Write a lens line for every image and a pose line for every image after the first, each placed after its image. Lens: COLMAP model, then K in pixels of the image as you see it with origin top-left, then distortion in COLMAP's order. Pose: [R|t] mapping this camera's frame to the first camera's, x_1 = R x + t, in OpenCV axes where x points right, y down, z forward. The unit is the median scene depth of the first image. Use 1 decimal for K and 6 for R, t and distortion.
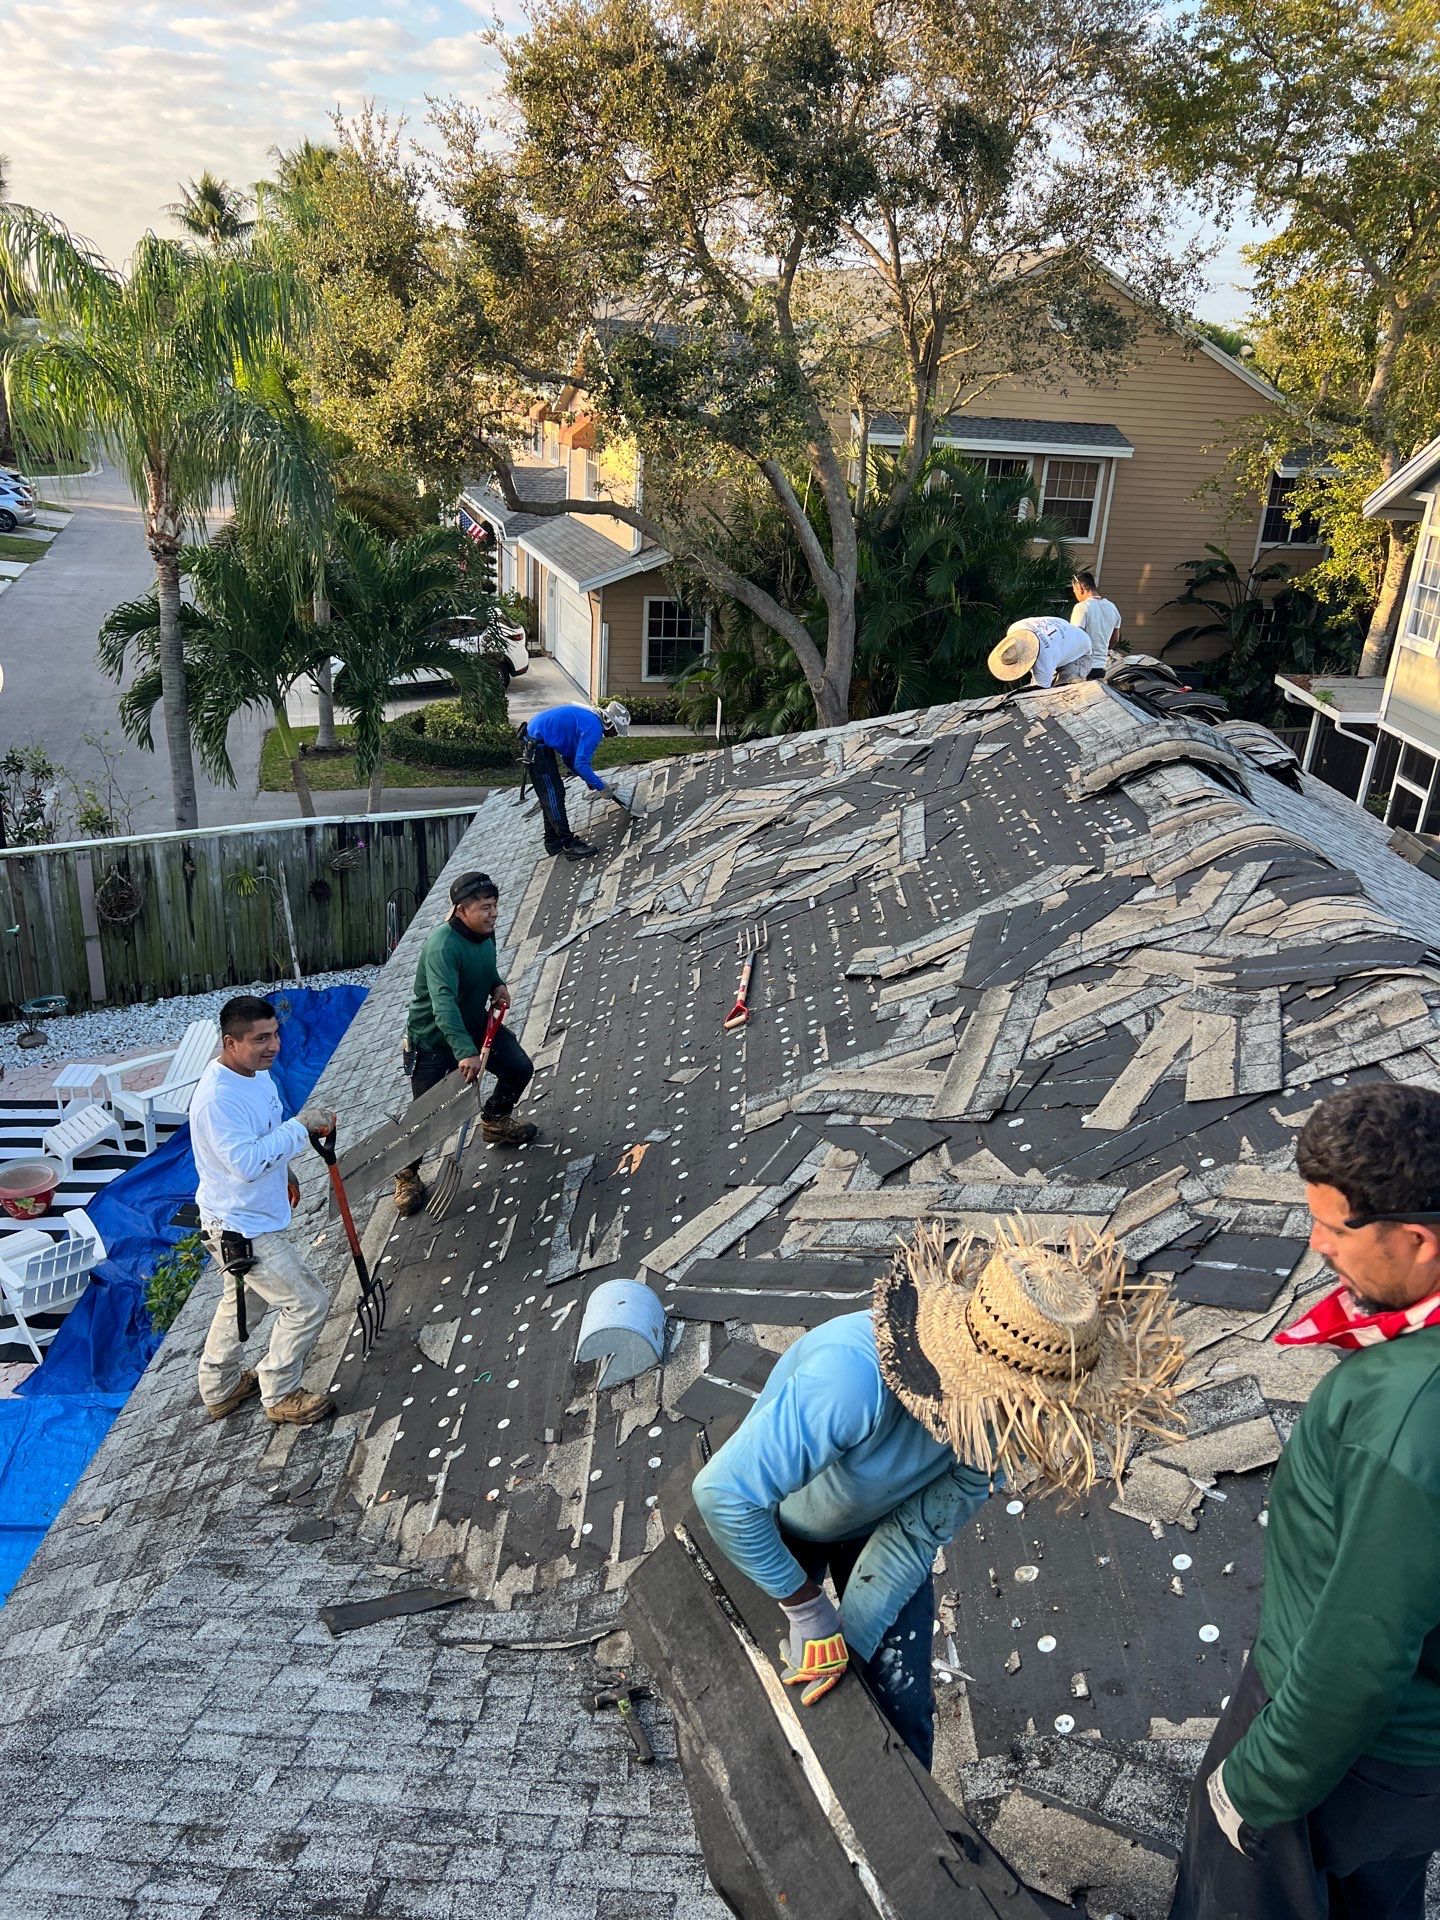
lens RADIAL K [[1445.2, 0, 720.0], [0, 1445.2, 960.0], [0, 0, 1]] dist [0.103091, -0.003071]
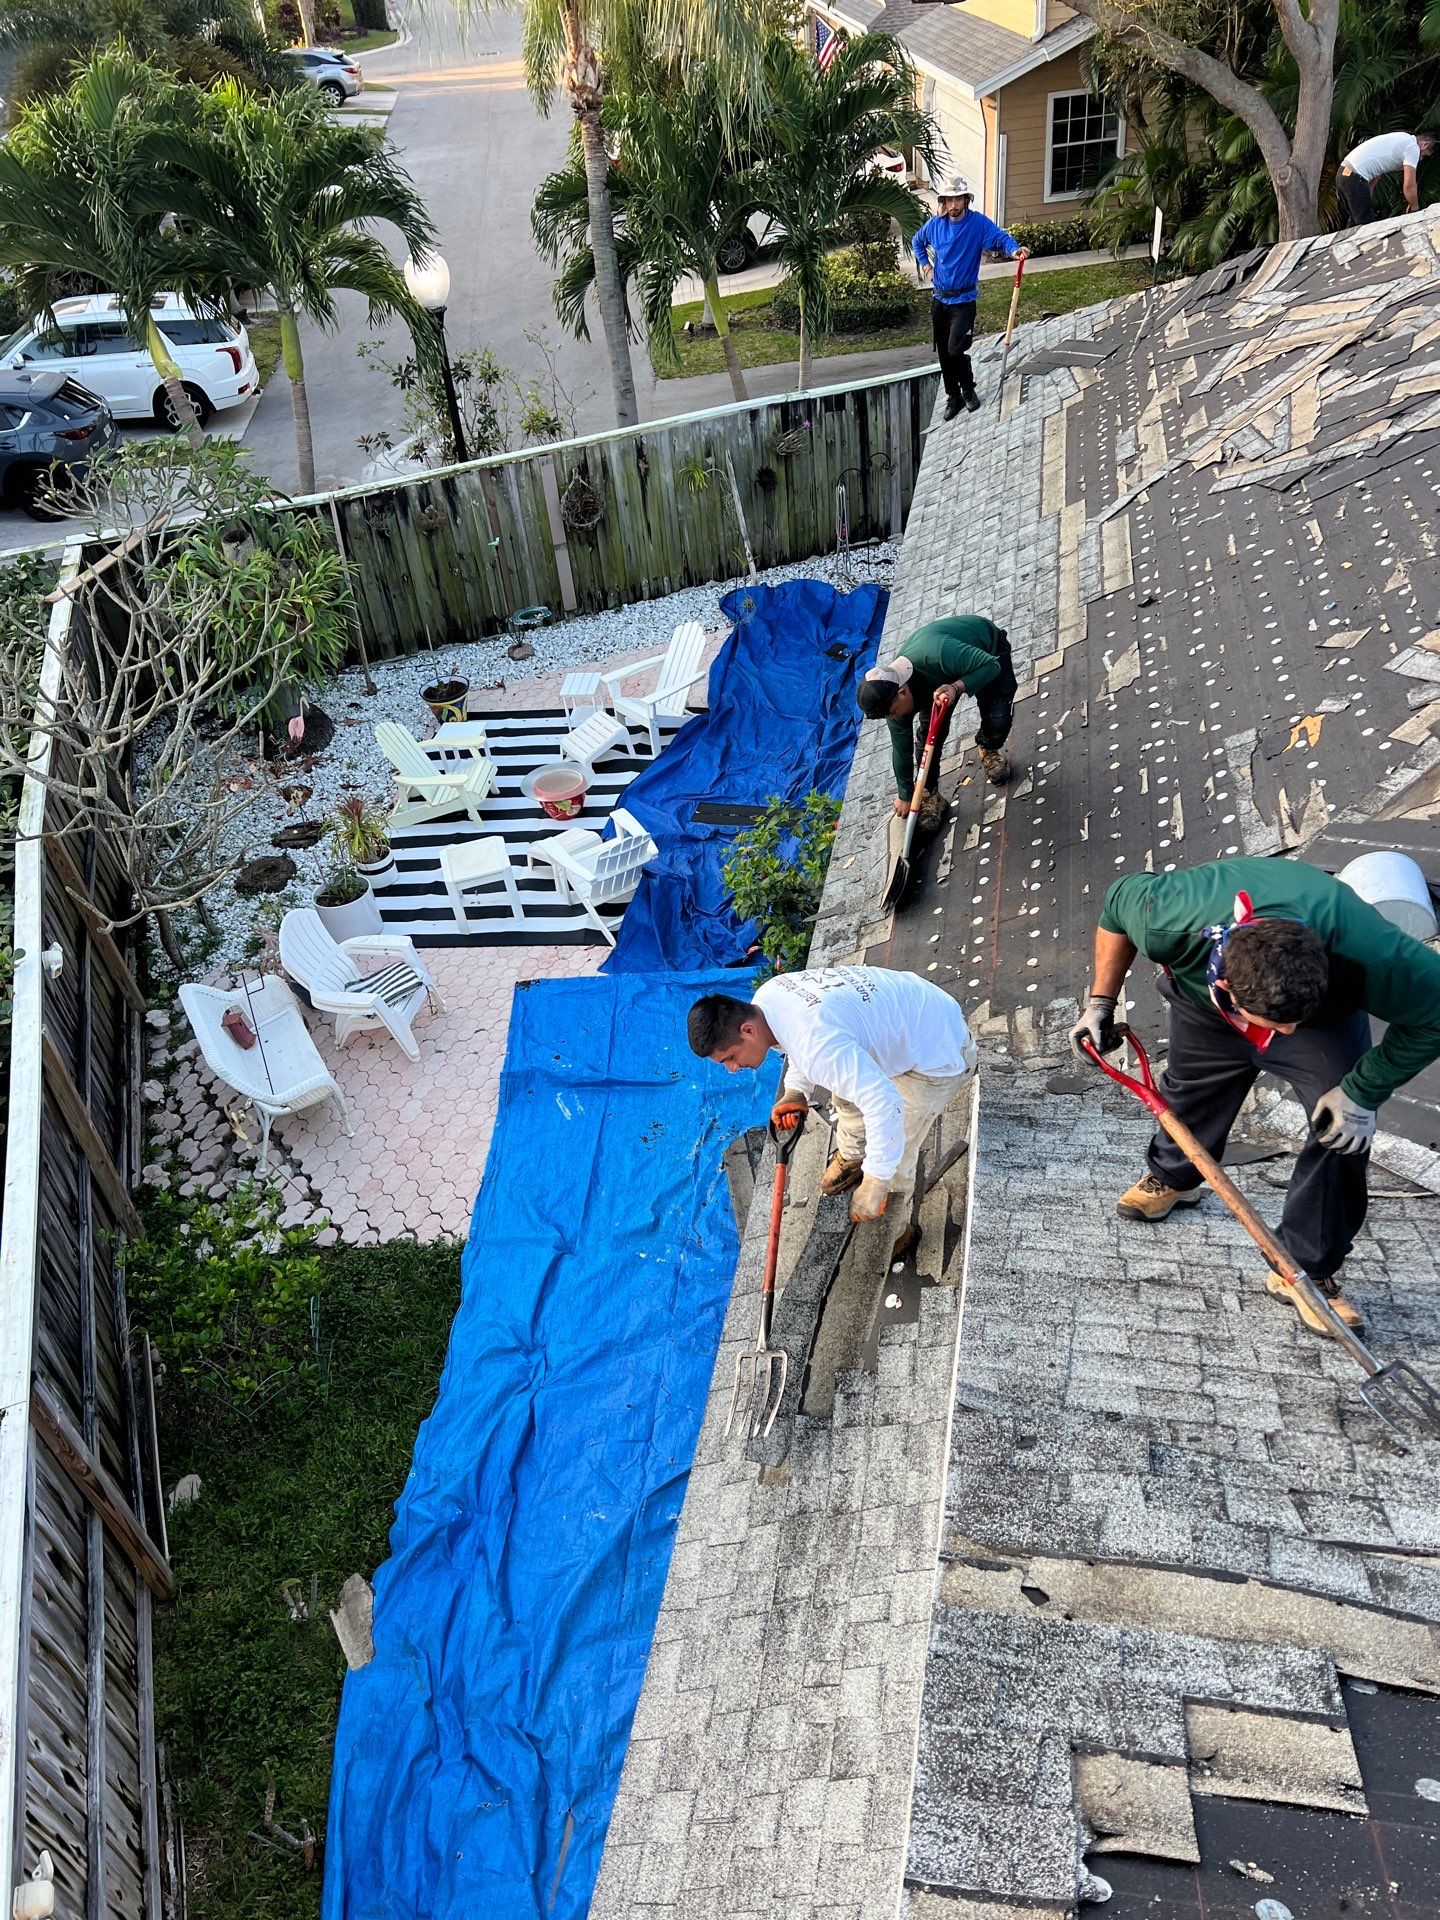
lens RADIAL K [[1453.3, 0, 720.0], [0, 1453.3, 960.0], [0, 0, 1]] dist [0.037785, -0.008412]
pose [[0.979101, -0.015686, -0.202771, -0.137090], [0.069918, 0.962212, 0.263172, 0.002535], [0.190980, -0.271849, 0.943199, -0.002701]]
